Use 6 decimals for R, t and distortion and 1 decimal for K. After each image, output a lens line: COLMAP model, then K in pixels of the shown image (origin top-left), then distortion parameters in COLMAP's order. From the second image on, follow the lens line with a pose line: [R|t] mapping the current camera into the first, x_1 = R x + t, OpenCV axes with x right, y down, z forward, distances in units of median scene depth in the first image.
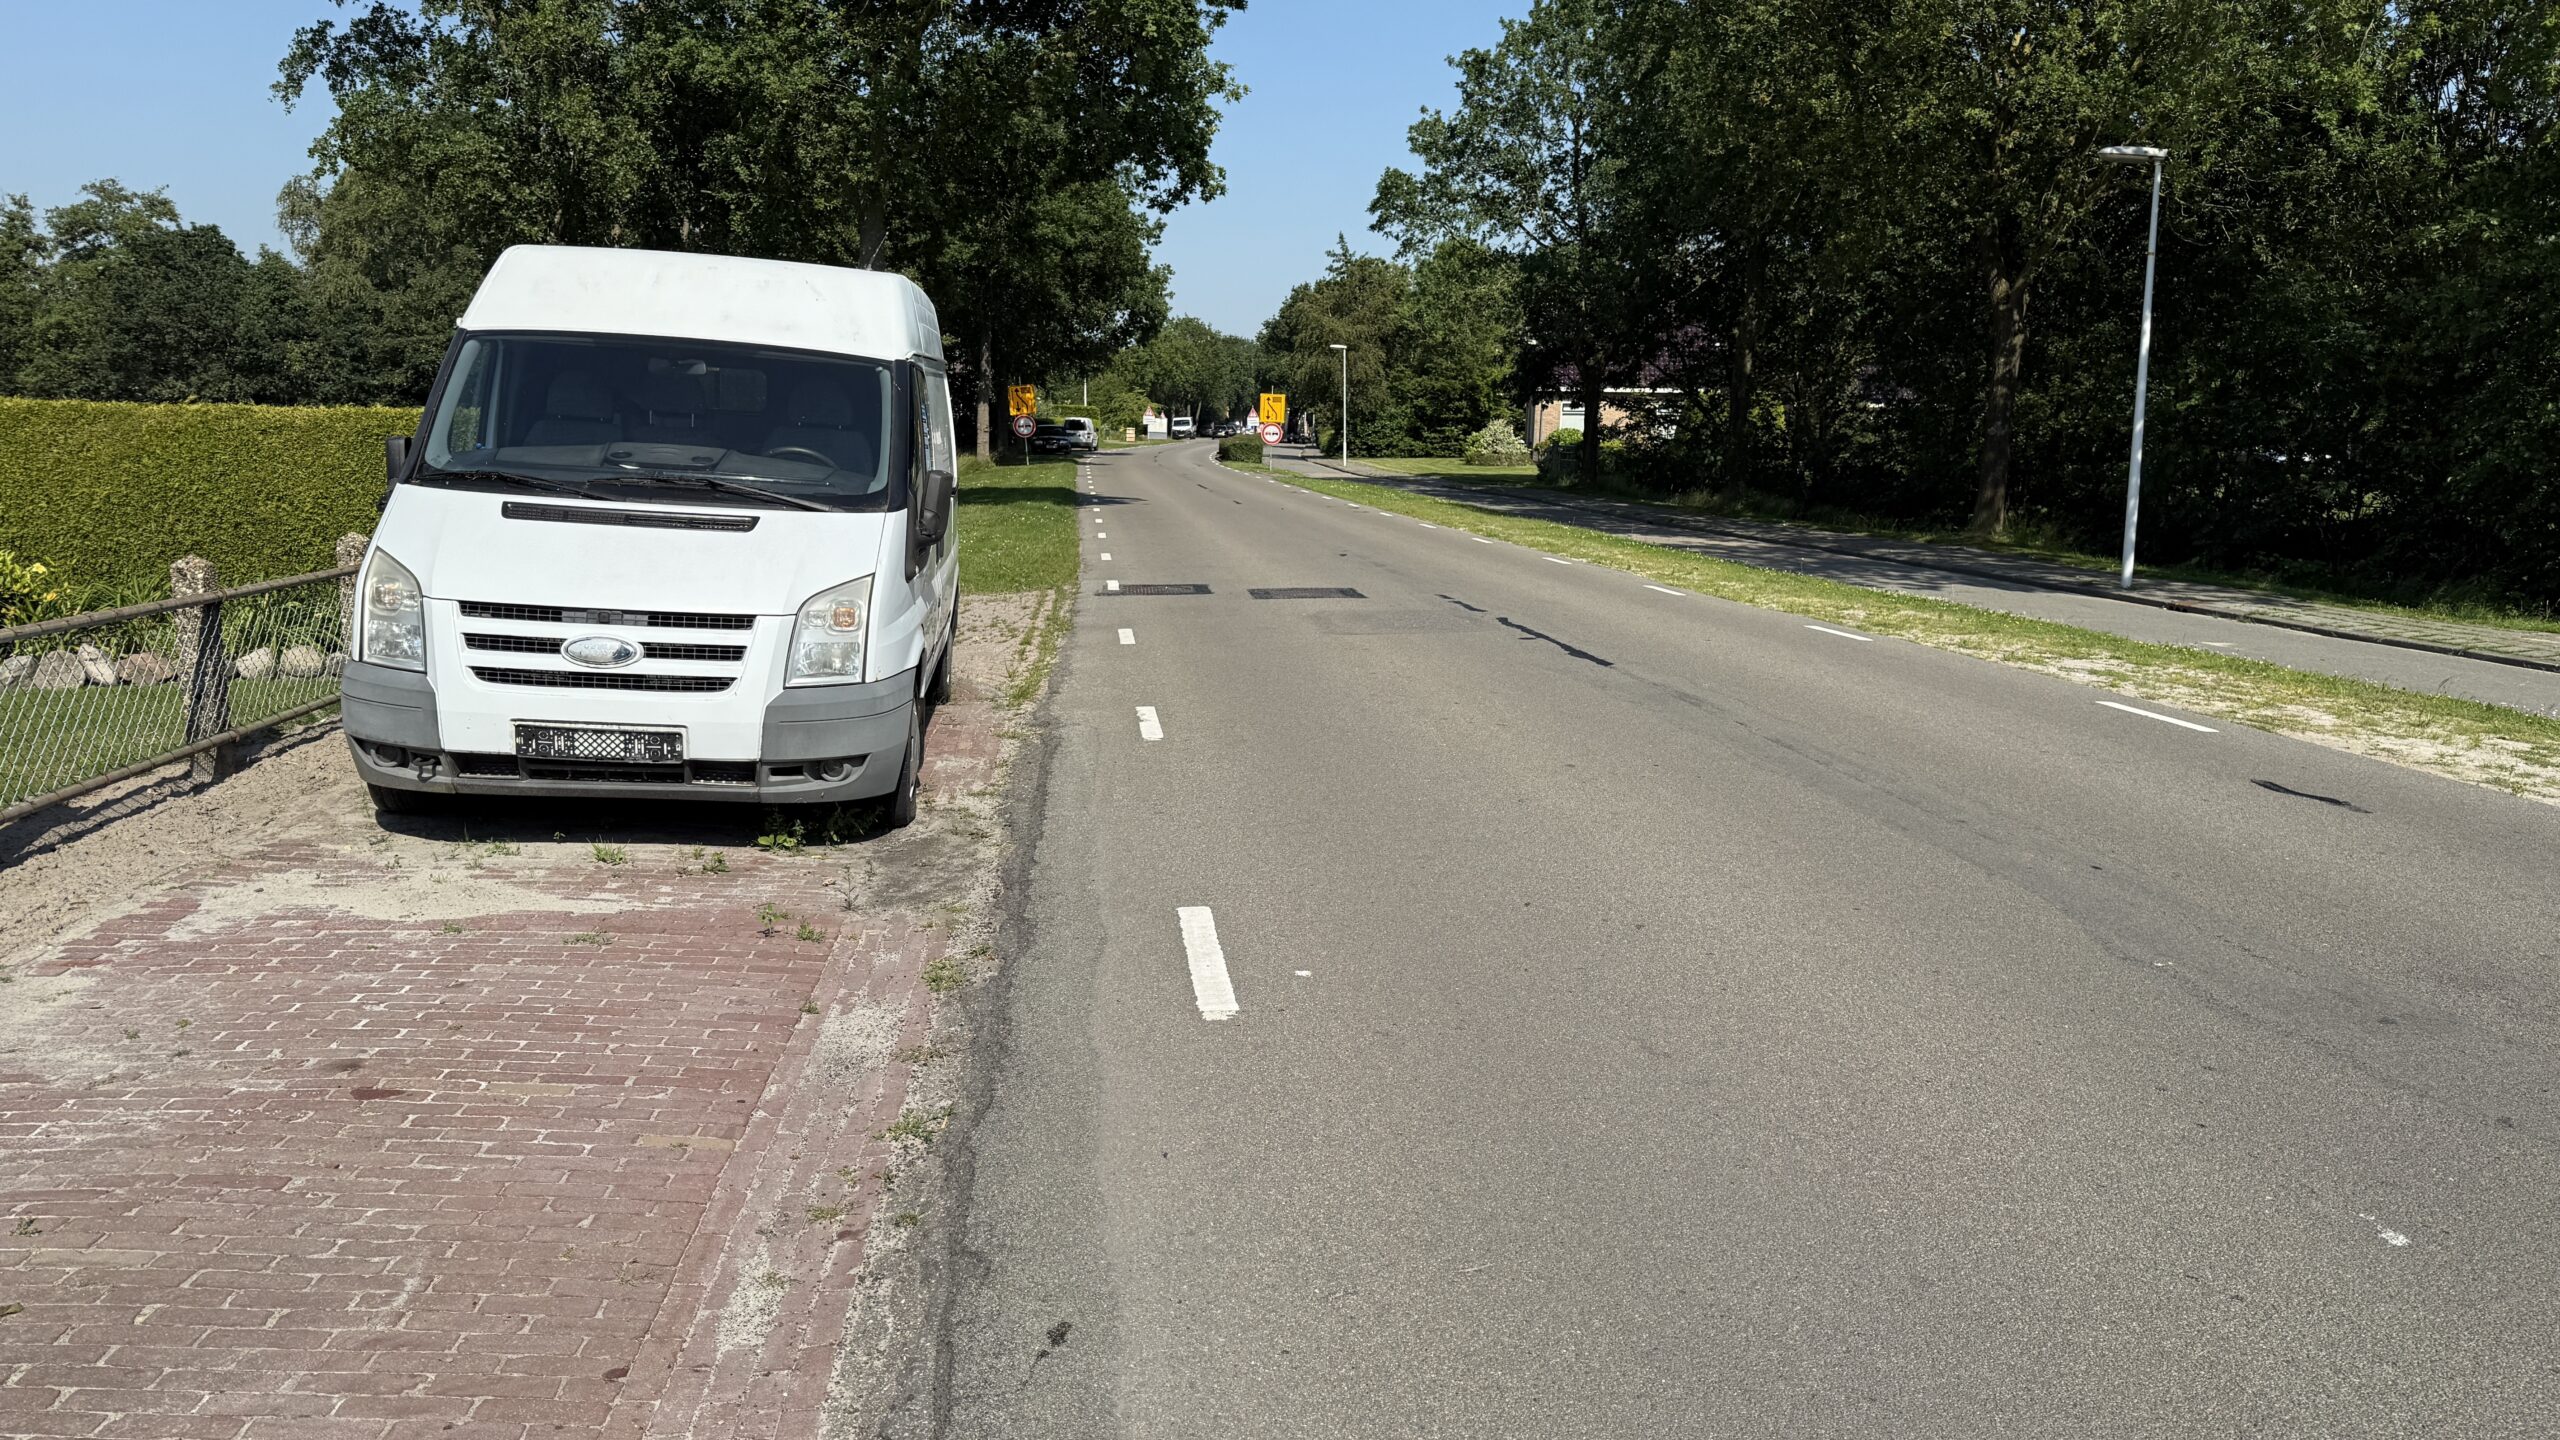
lens RADIAL K [[1857.3, 0, 1275.8], [0, 1857.3, 760.4], [0, 0, 1]] dist [0.098272, -0.097859]
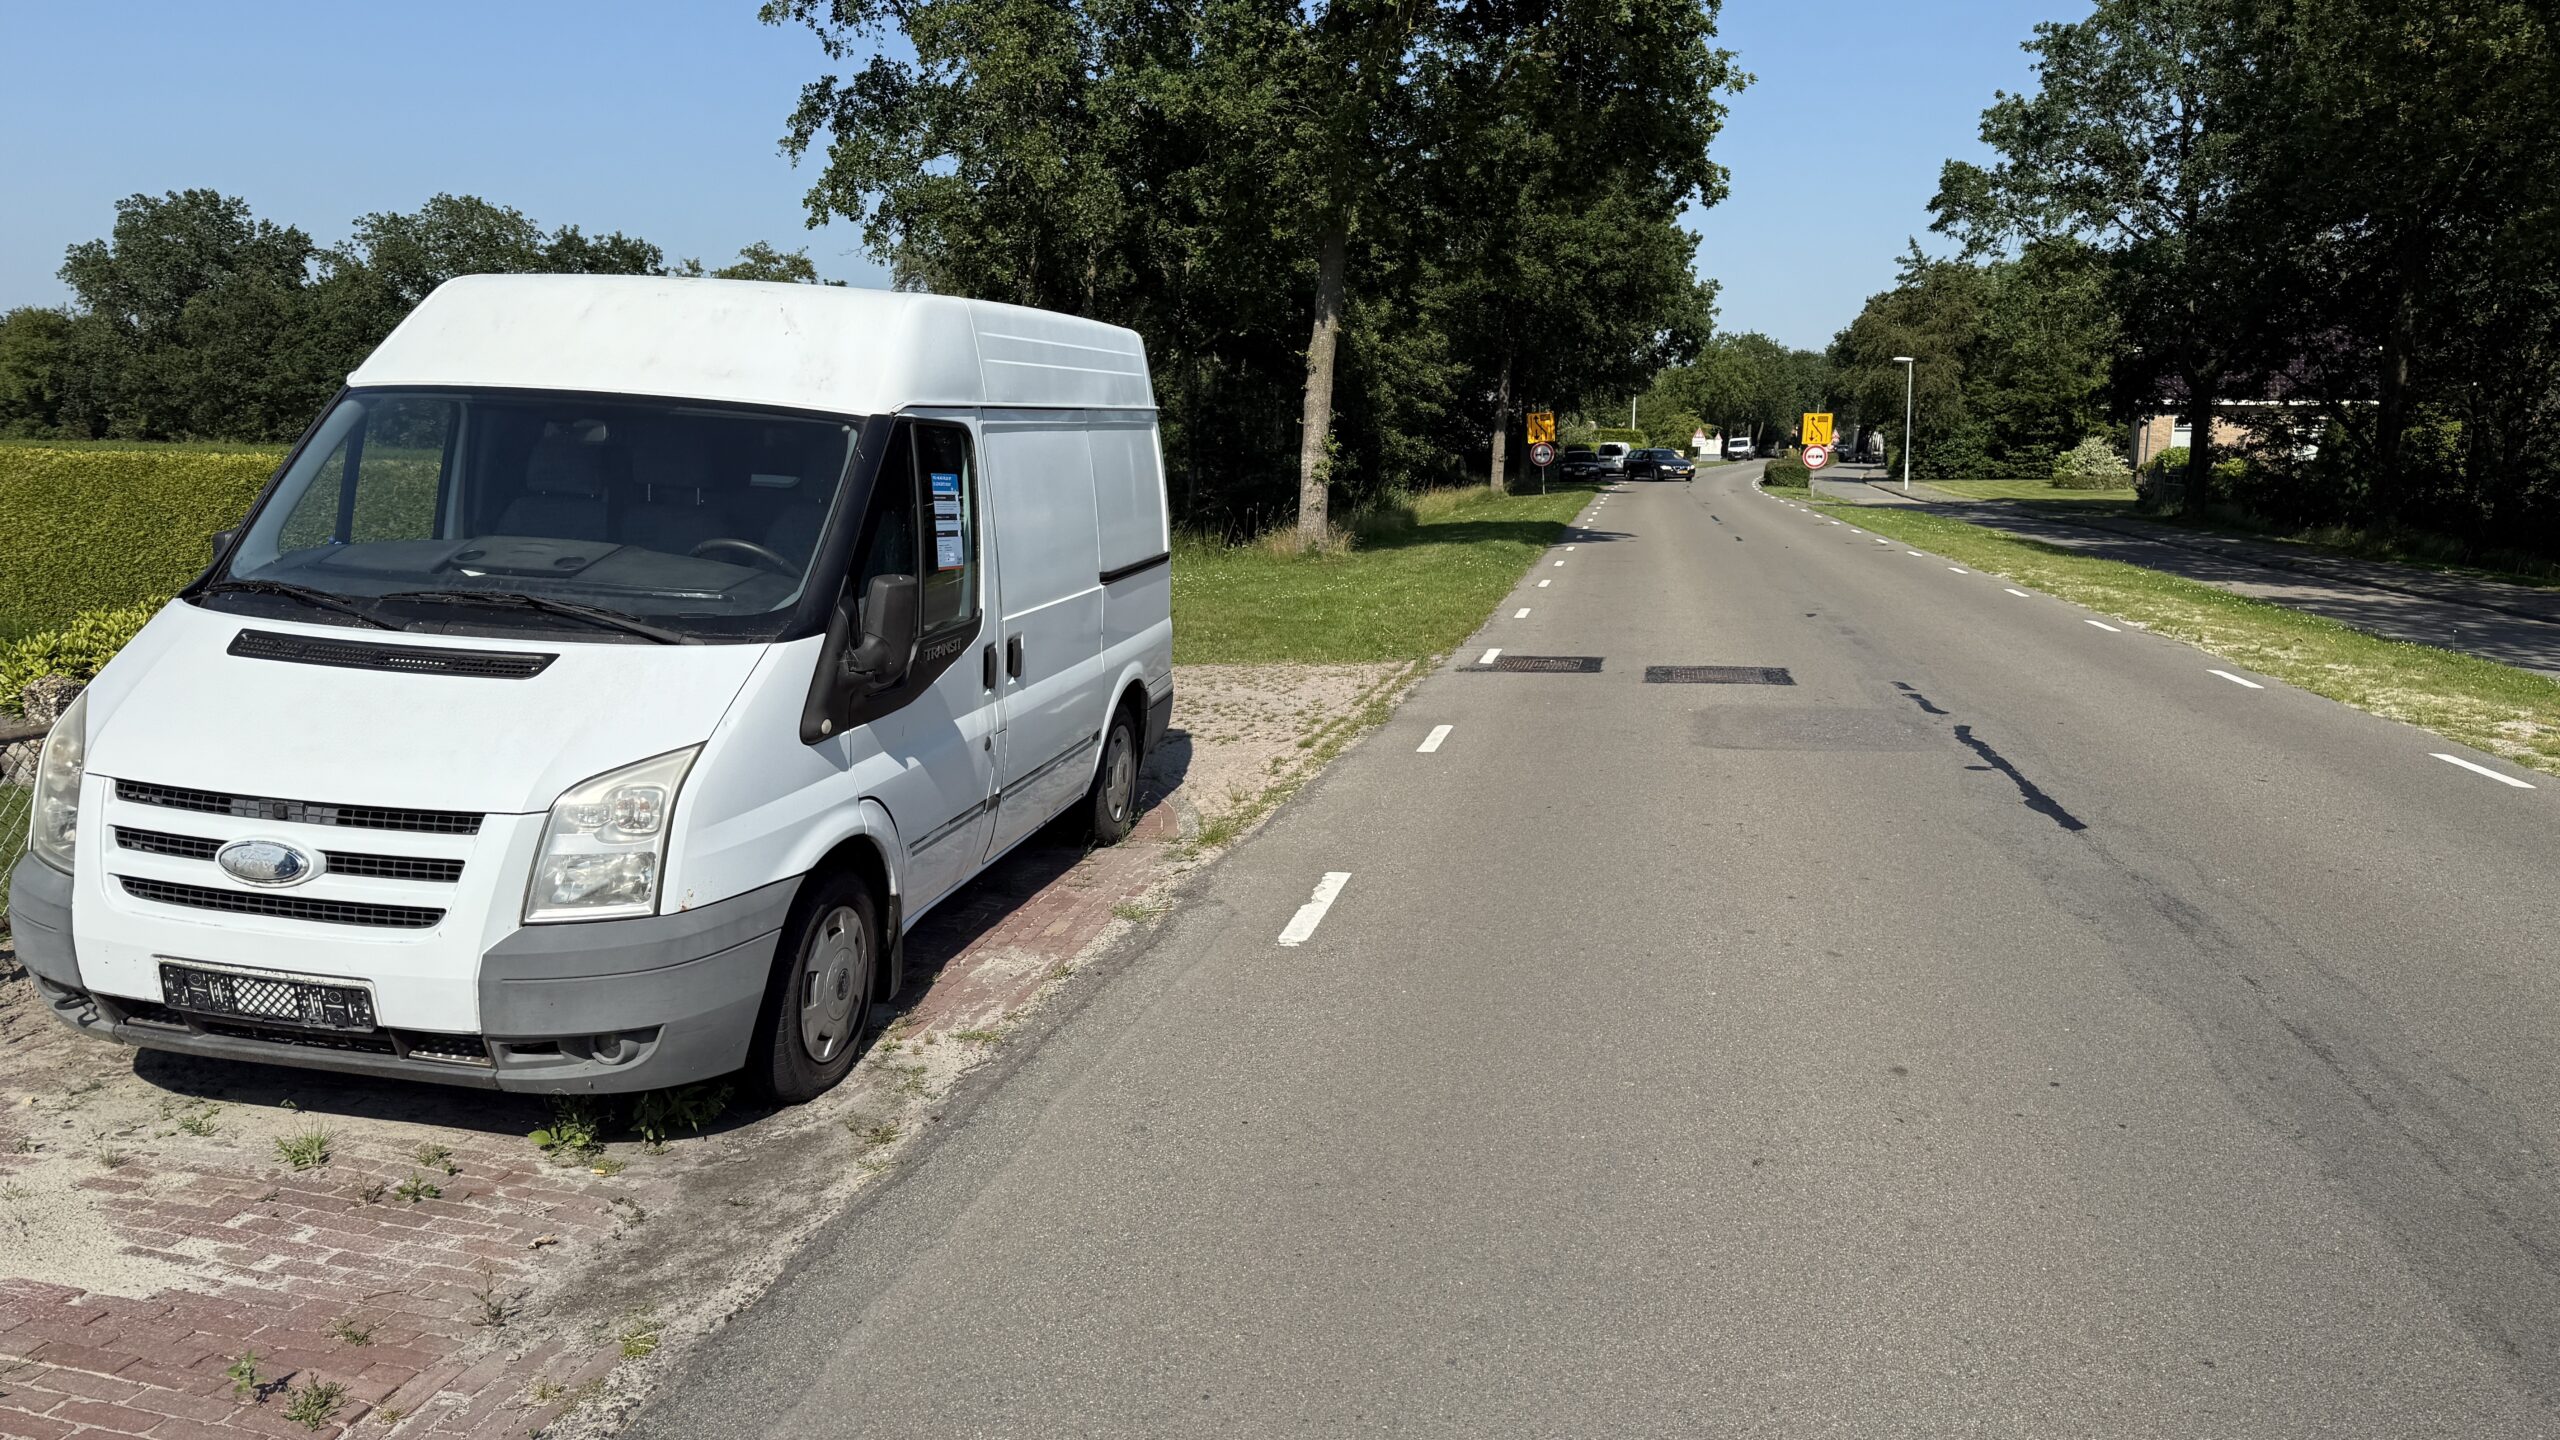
lens RADIAL K [[1857.3, 0, 1271.4], [0, 1857.3, 725.1], [0, 0, 1]] dist [0.098272, -0.097859]
pose [[0.955450, 0.036449, -0.292894, 0.036815], [-0.045148, 0.998716, -0.022992, -0.021832], [0.291679, 0.035191, 0.955869, 0.092352]]
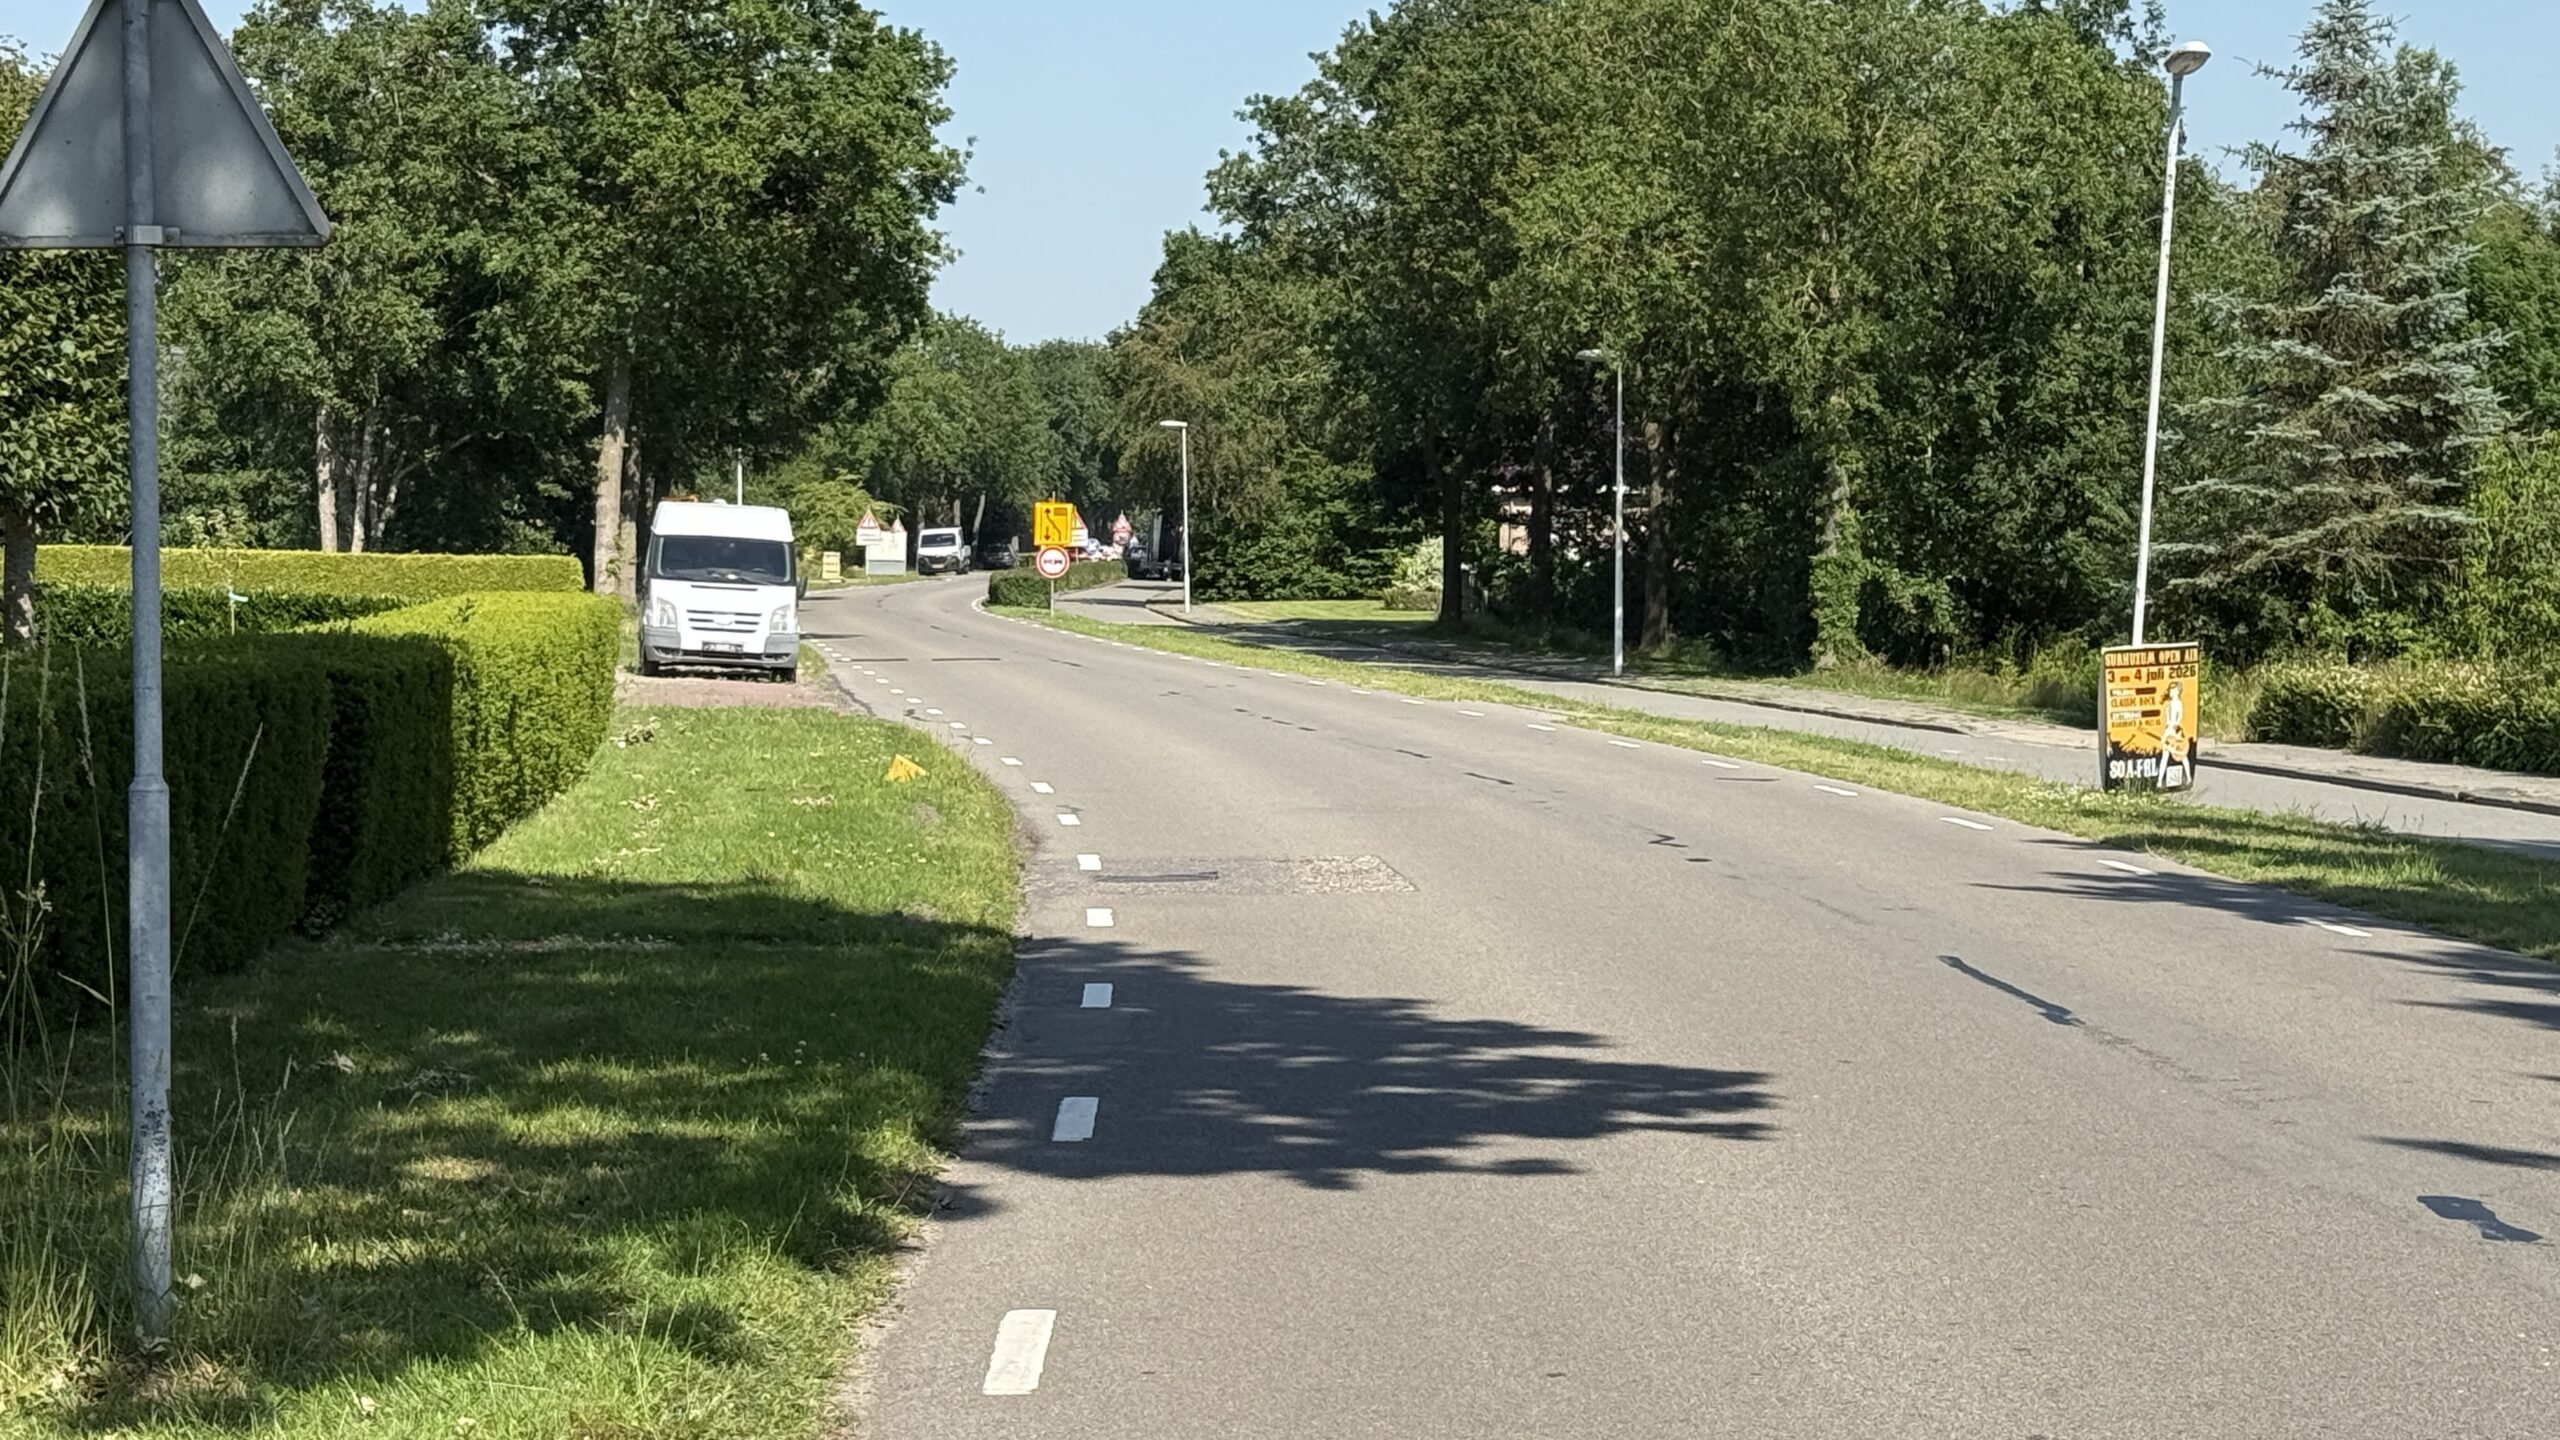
lens RADIAL K [[5437.9, 0, 1272.3], [0, 5437.9, 733.1], [0, 0, 1]] dist [0.320590, 0.000000]
pose [[0.999952, -0.007040, 0.006823, 0.132763], [0.007935, 0.989912, -0.141458, 0.344660], [-0.005758, 0.141506, 0.989921, -1.964680]]
